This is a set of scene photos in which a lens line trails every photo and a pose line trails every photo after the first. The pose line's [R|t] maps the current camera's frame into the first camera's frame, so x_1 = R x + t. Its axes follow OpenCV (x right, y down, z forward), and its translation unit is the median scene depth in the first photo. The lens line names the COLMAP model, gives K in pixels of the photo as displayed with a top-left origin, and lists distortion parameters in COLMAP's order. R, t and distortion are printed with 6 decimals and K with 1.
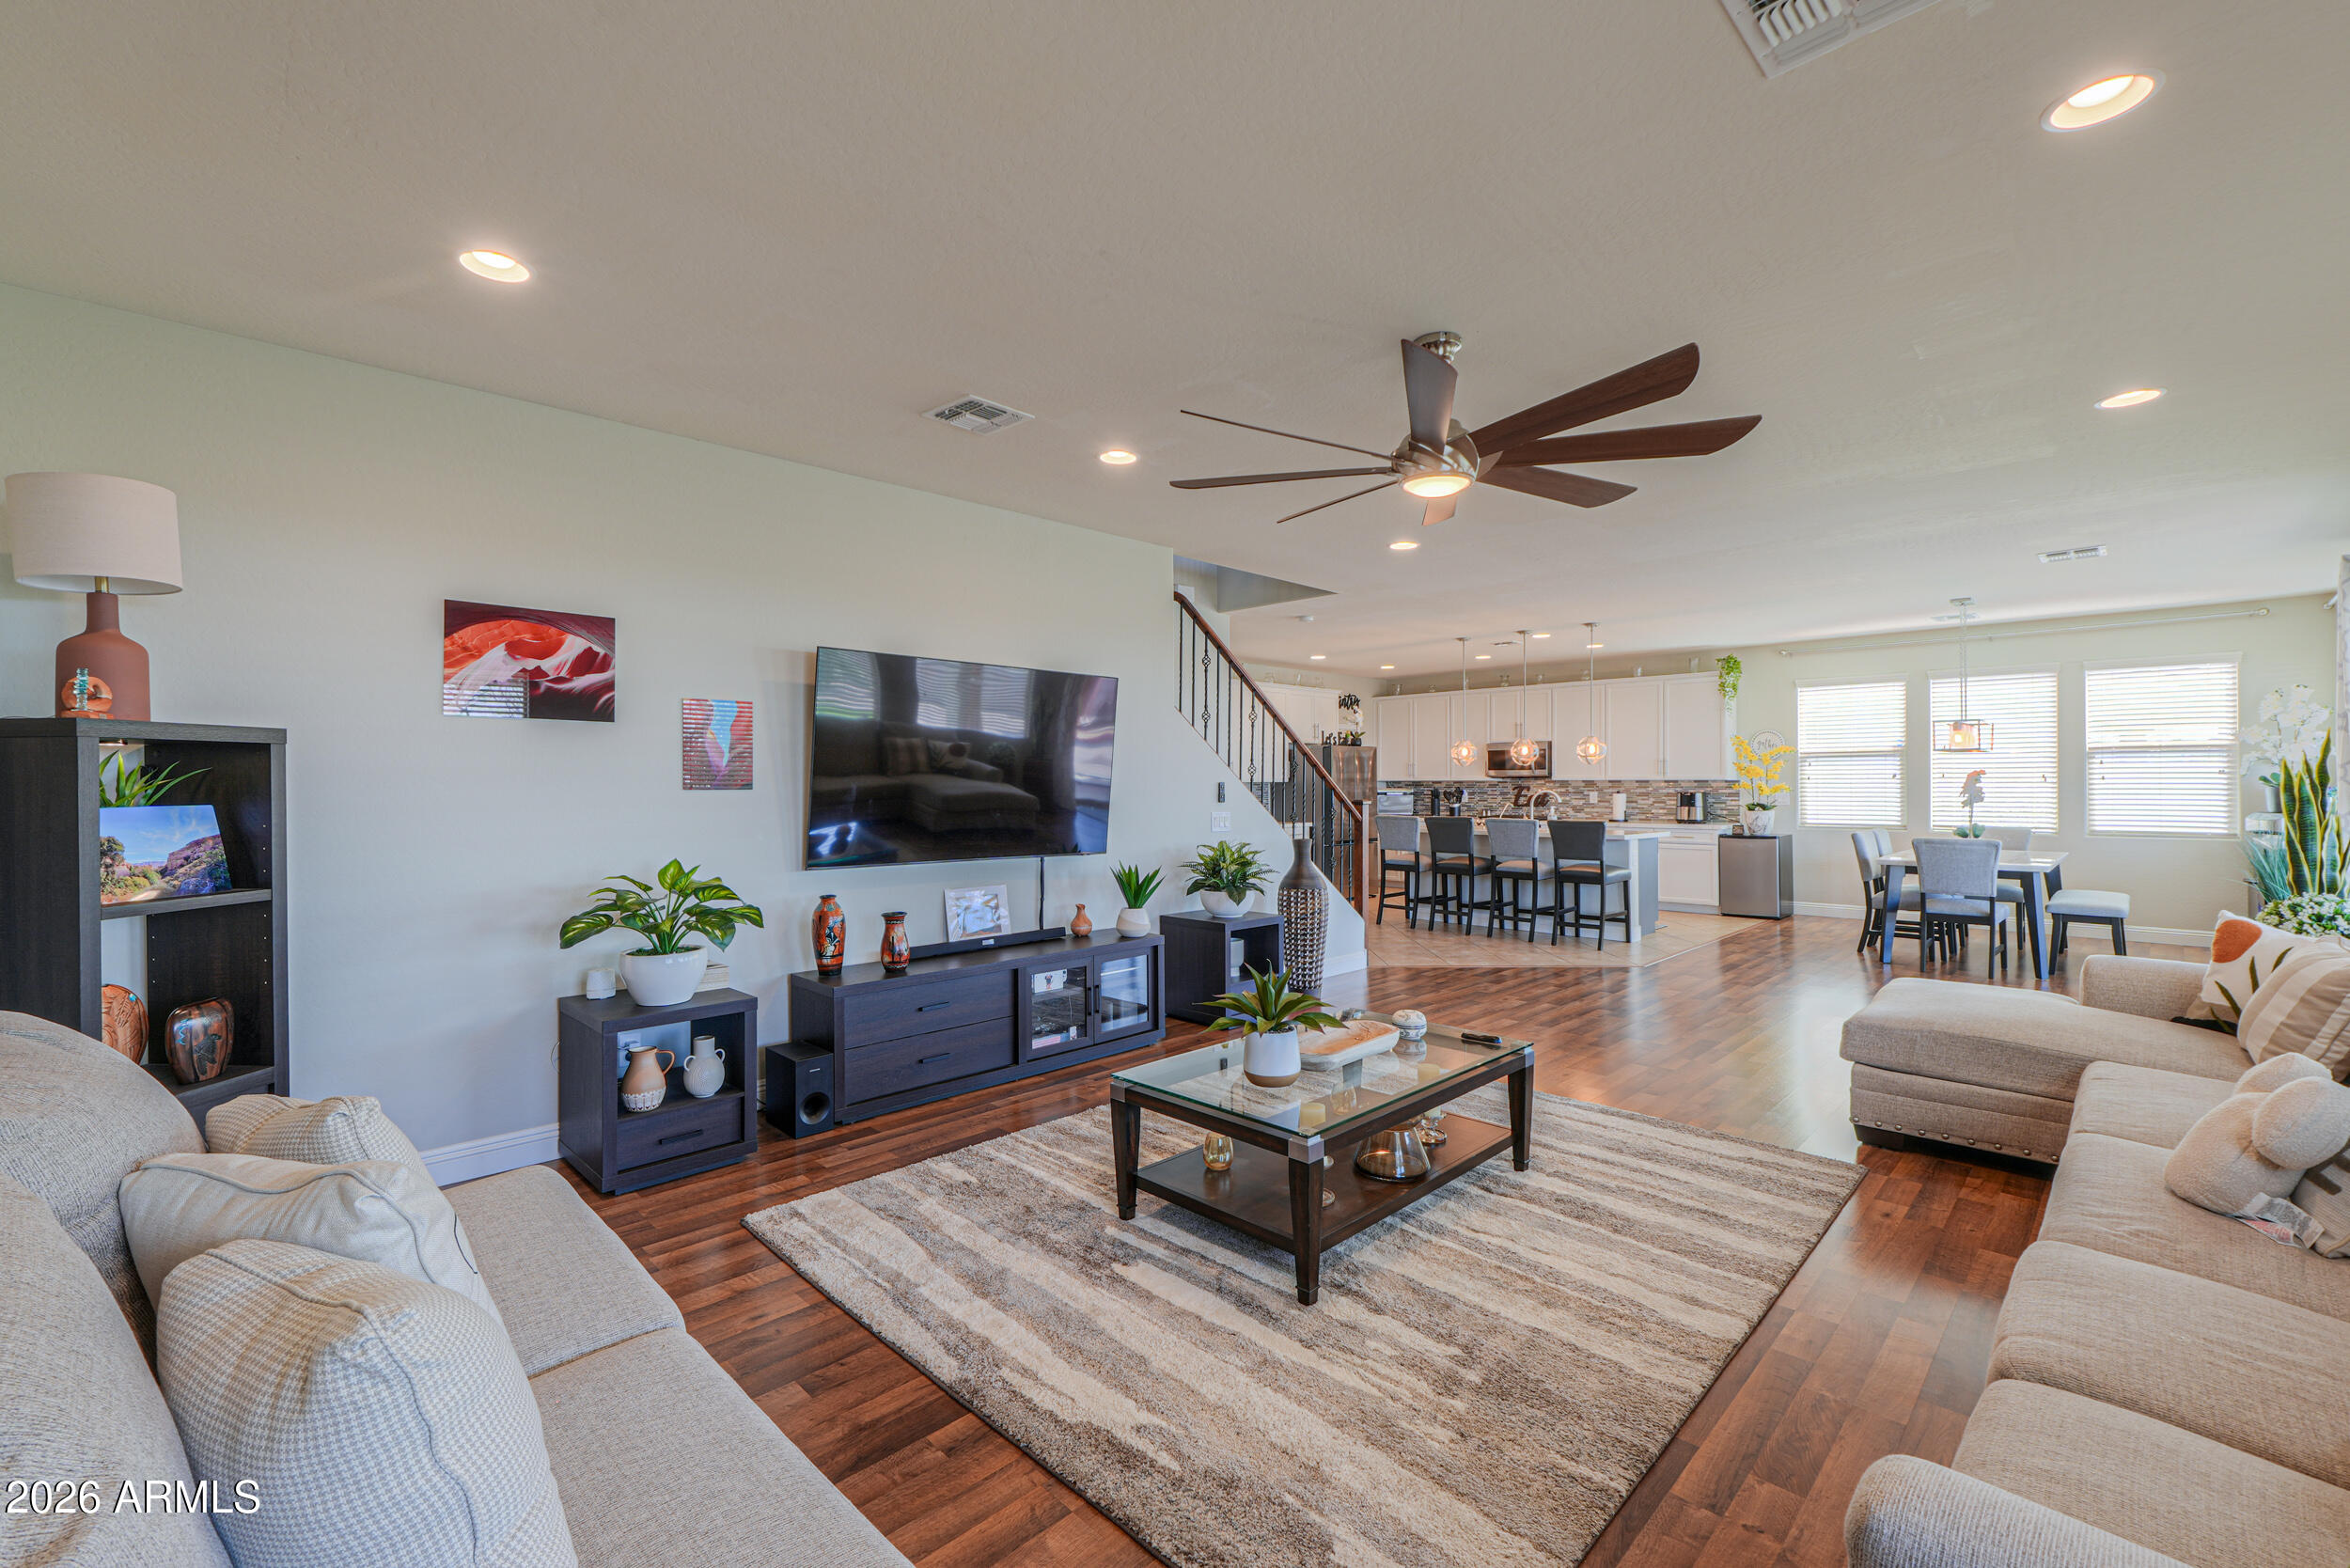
lens RADIAL K [[987.4, 0, 1153.0], [0, 987.4, 783.3], [0, 0, 1]] dist [-0.003889, 0.000612]
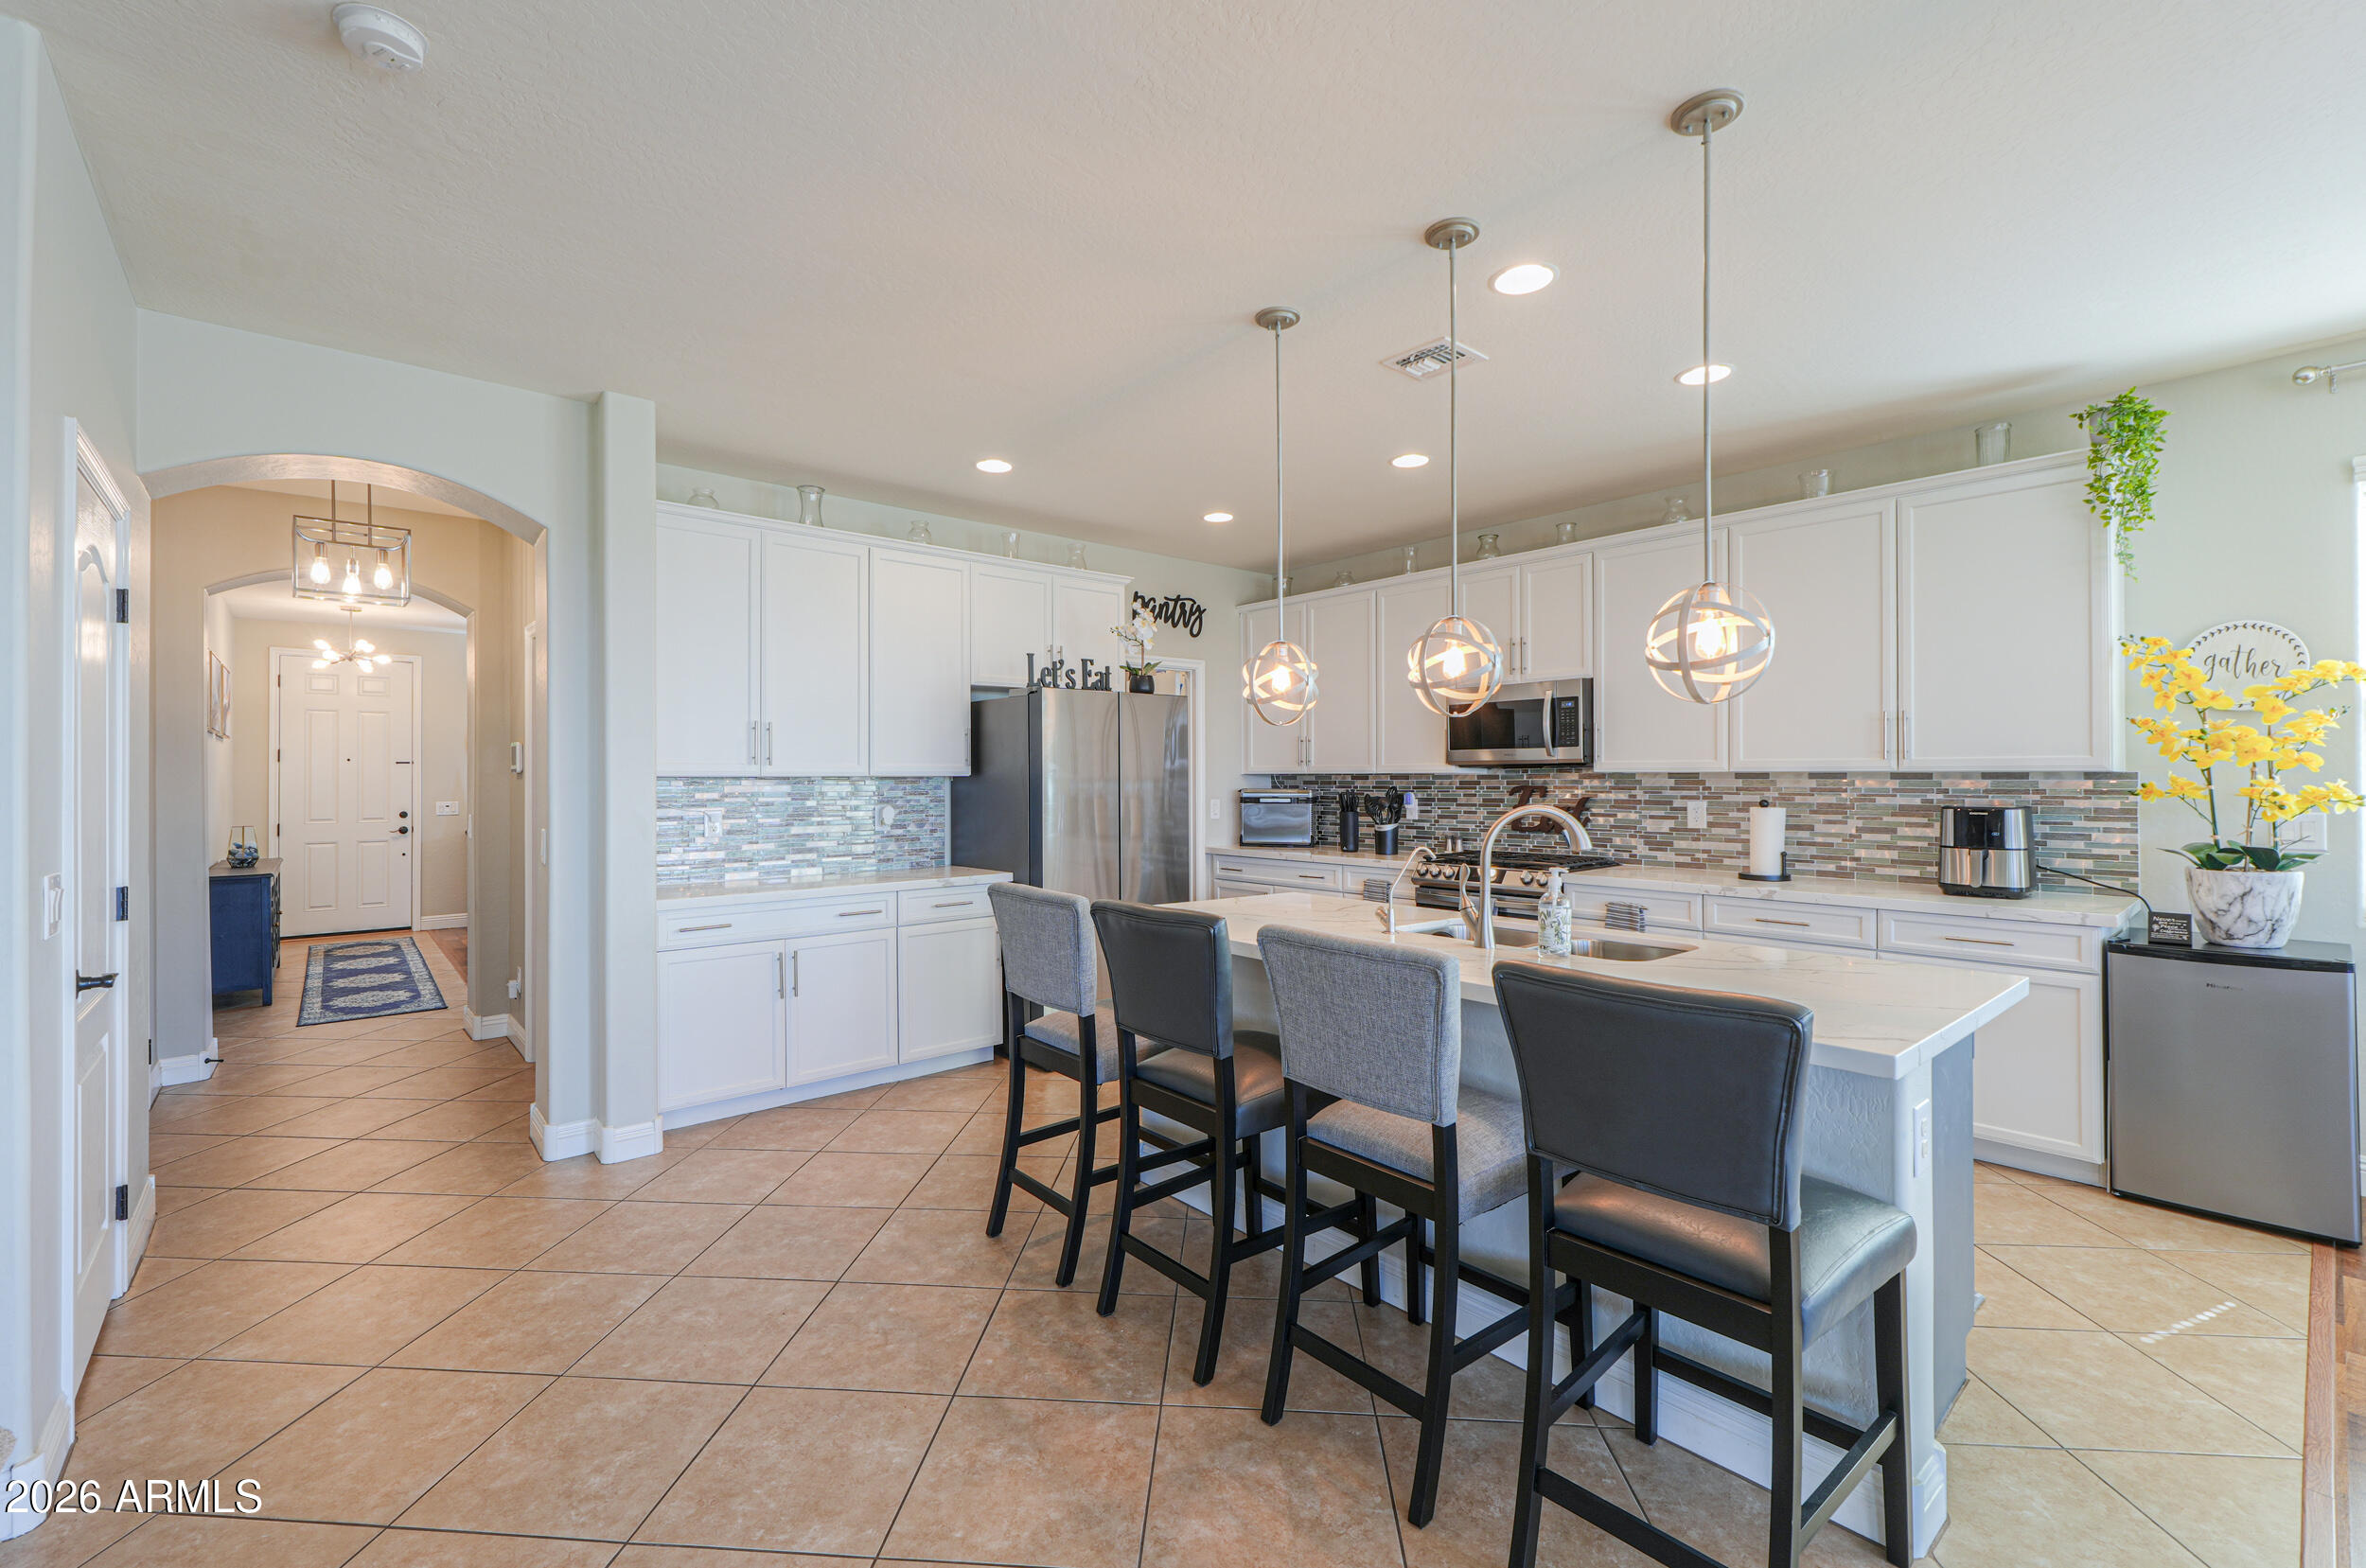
lens RADIAL K [[994.1, 0, 1178.6], [0, 994.1, 768.2], [0, 0, 1]] dist [-0.003889, 0.000612]
pose [[0.999048, -0.004235, -0.043426, 0.274829], [0.004150, 0.999989, -0.002056, -0.005310], [0.043434, 0.001874, 0.999055, 0.637753]]
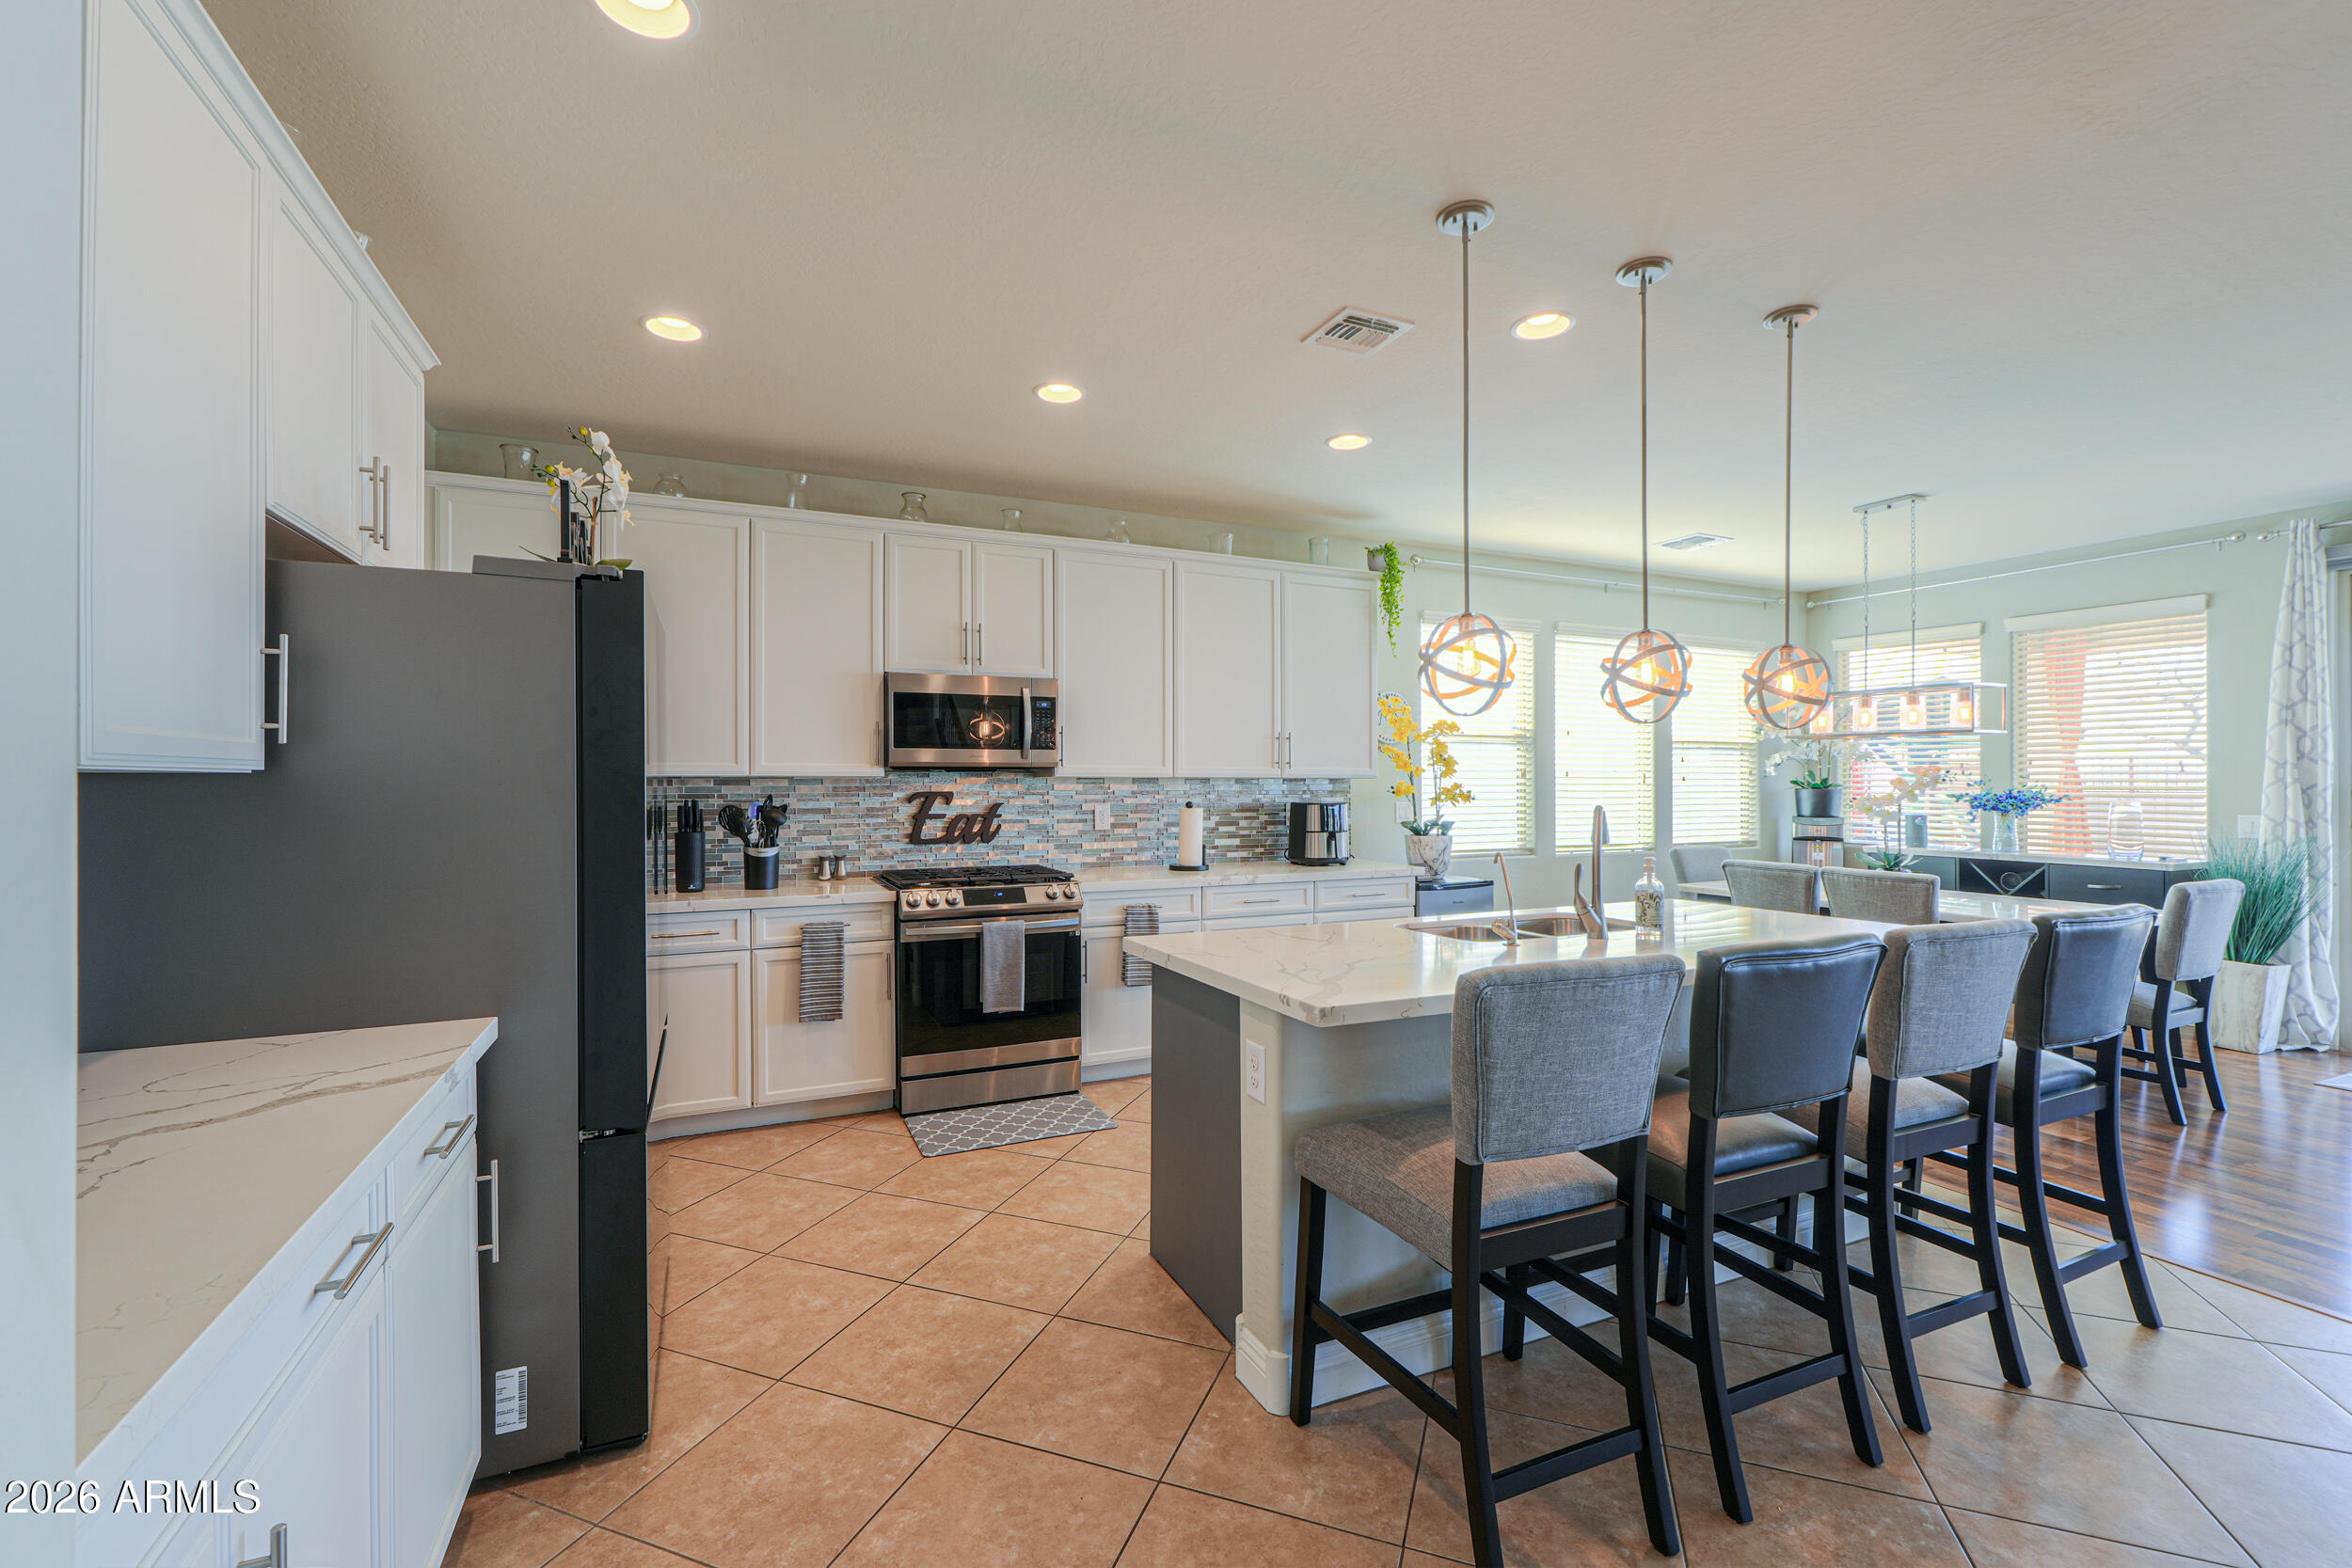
lens RADIAL K [[988.1, 0, 1160.5], [0, 988.1, 775.4], [0, 0, 1]] dist [-0.003889, 0.000612]
pose [[0.333208, 0.003957, 0.942845, 0.042569], [-0.006326, 0.999978, -0.001962, -0.003605], [-0.942832, -0.005311, 0.333226, 0.914174]]
